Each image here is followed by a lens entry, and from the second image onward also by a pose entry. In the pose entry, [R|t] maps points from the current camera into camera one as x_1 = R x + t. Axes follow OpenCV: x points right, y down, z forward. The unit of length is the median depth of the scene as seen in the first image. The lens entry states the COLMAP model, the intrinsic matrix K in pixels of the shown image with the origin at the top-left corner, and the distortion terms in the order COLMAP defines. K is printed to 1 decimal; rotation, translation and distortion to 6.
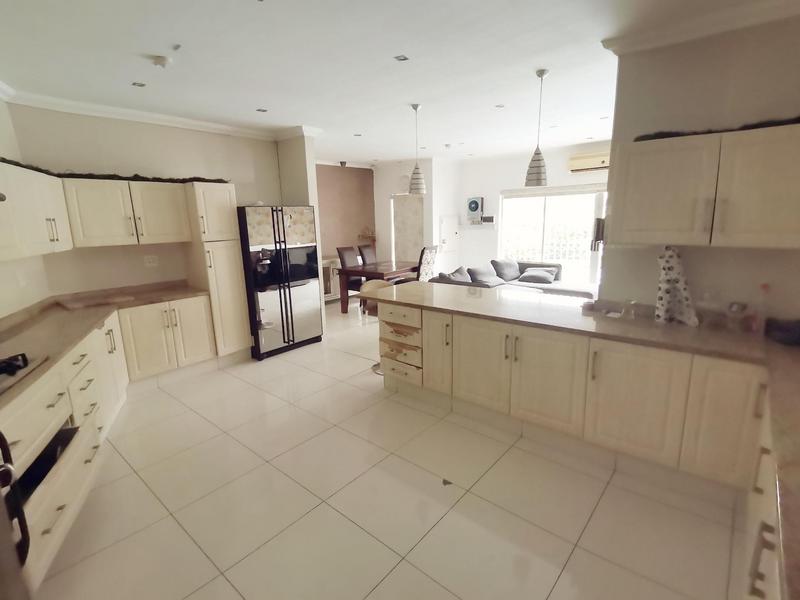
lens RADIAL K [[390.0, 0, 395.5], [0, 390.0, 297.4], [0, 0, 1]] dist [-0.000086, -0.000135]
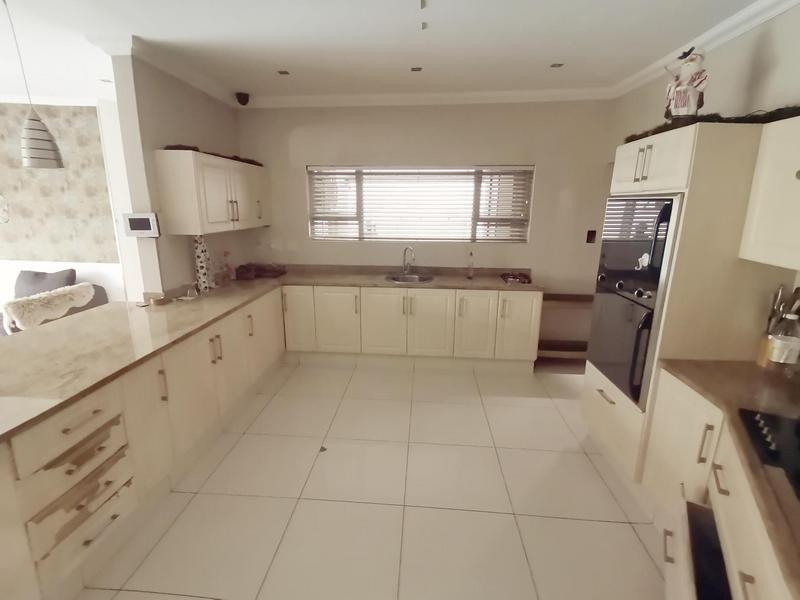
lens RADIAL K [[390.0, 0, 395.5], [0, 390.0, 297.4], [0, 0, 1]] dist [-0.000086, -0.000135]
pose [[-0.589704, -0.170623, 0.789390, -0.457229], [0.168642, 0.929866, 0.326969, -0.149607], [-0.789816, 0.325939, -0.519572, 0.726559]]
